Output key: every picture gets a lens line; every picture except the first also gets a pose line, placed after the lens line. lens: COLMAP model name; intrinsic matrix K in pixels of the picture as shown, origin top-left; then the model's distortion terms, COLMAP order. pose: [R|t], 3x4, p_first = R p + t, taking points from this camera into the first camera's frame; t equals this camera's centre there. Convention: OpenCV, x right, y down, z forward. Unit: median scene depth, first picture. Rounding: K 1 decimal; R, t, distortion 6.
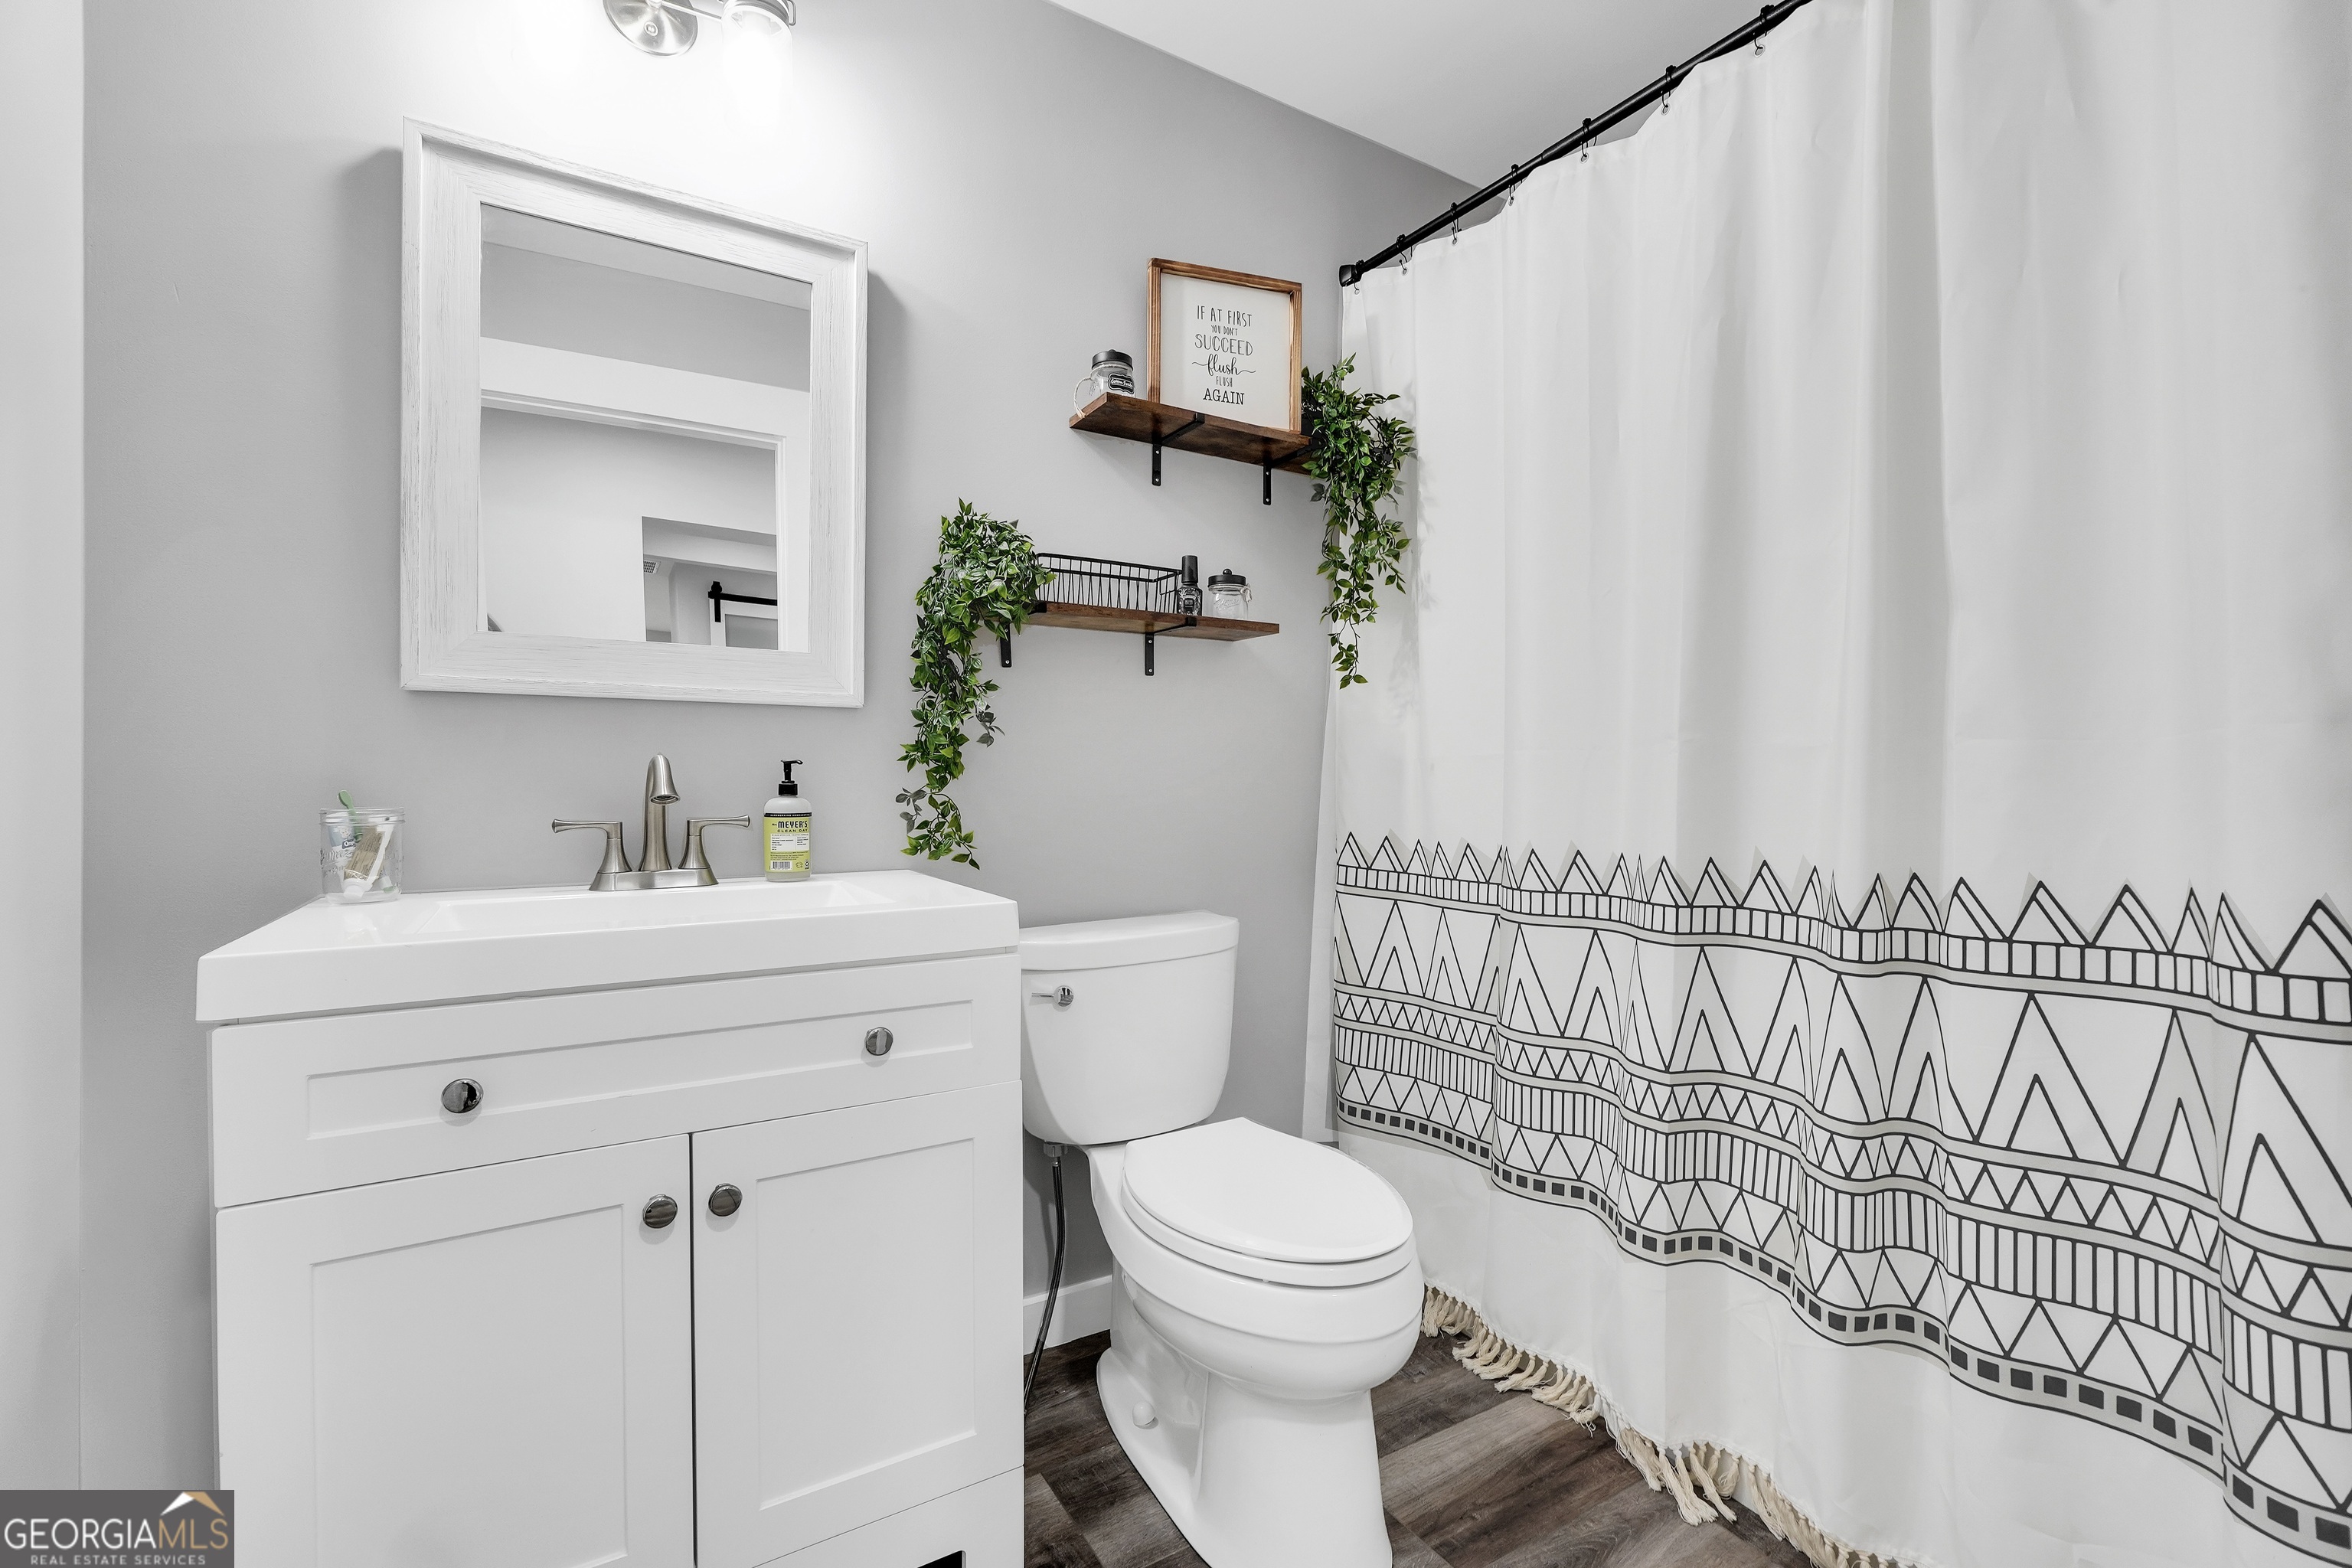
lens RADIAL K [[1007.5, 0, 1164.2], [0, 1007.5, 799.3], [0, 0, 1]] dist [-0.020206, 0.007836]
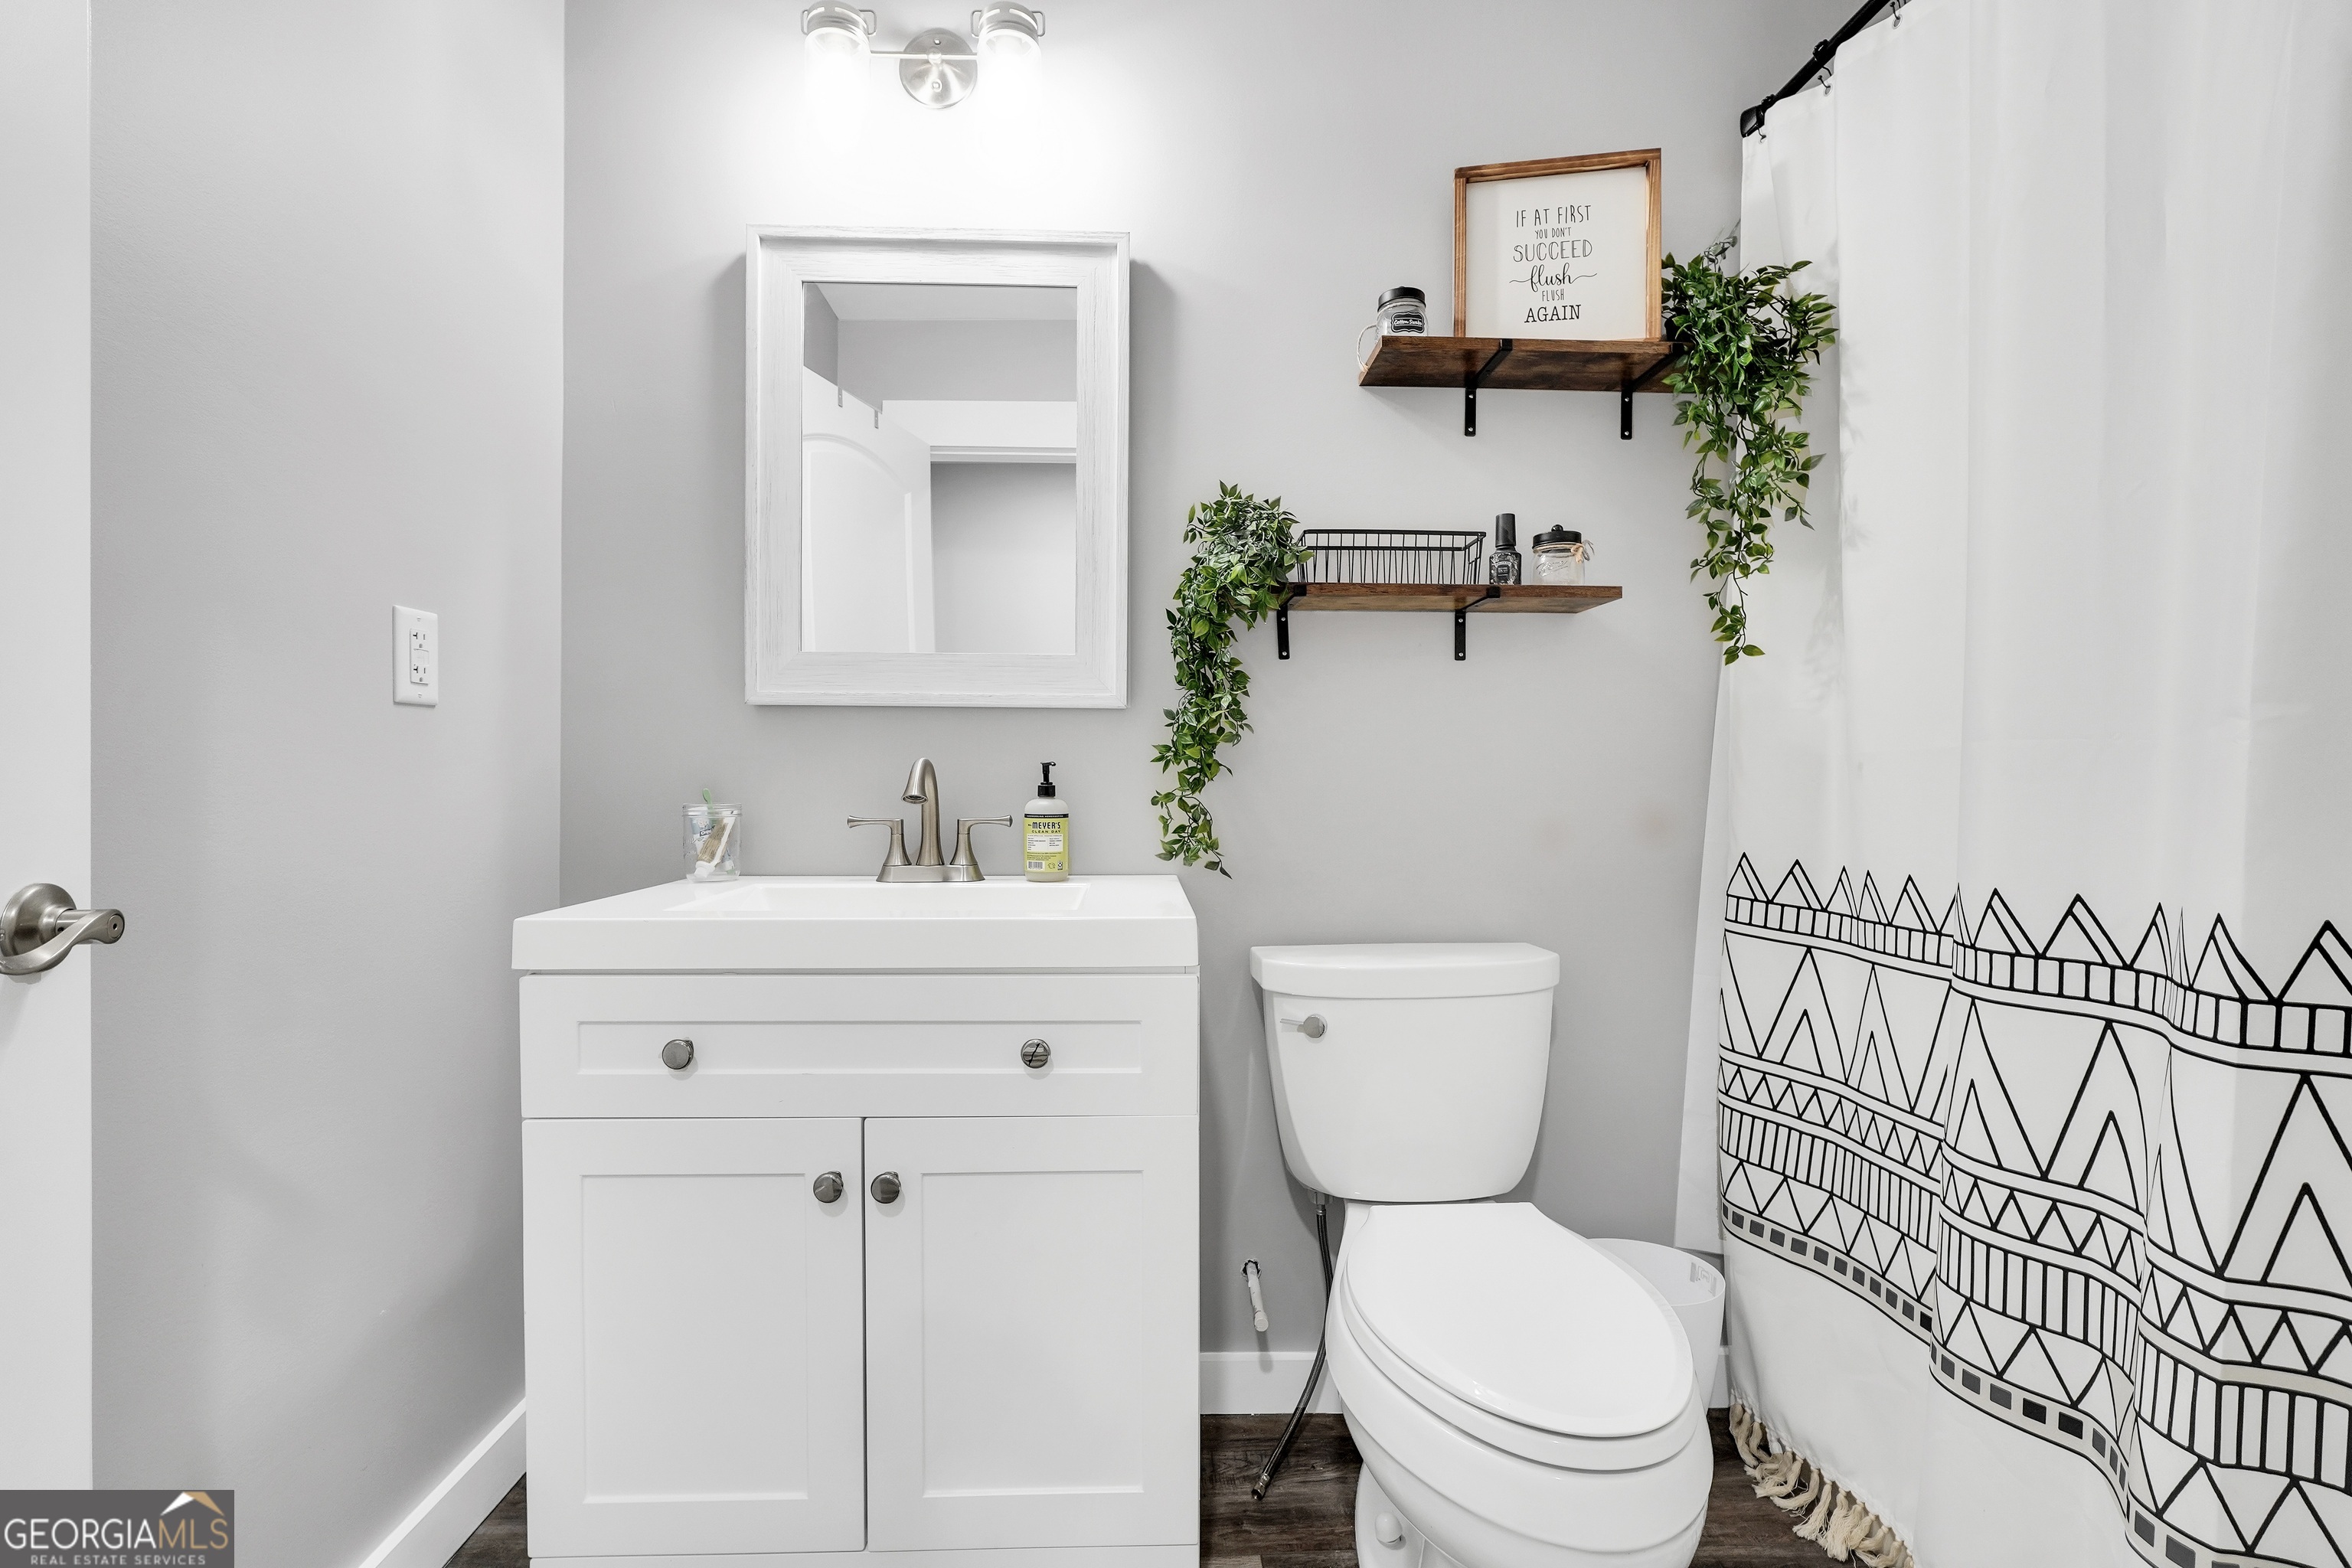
lens RADIAL K [[1007.5, 0, 1164.2], [0, 1007.5, 799.3], [0, 0, 1]] dist [-0.020206, 0.007836]
pose [[0.874942, 0.011957, -0.484081, 0.192632], [-0.012977, 0.999915, 0.001244, -0.003398], [0.484055, 0.005194, 0.875022, 0.144830]]
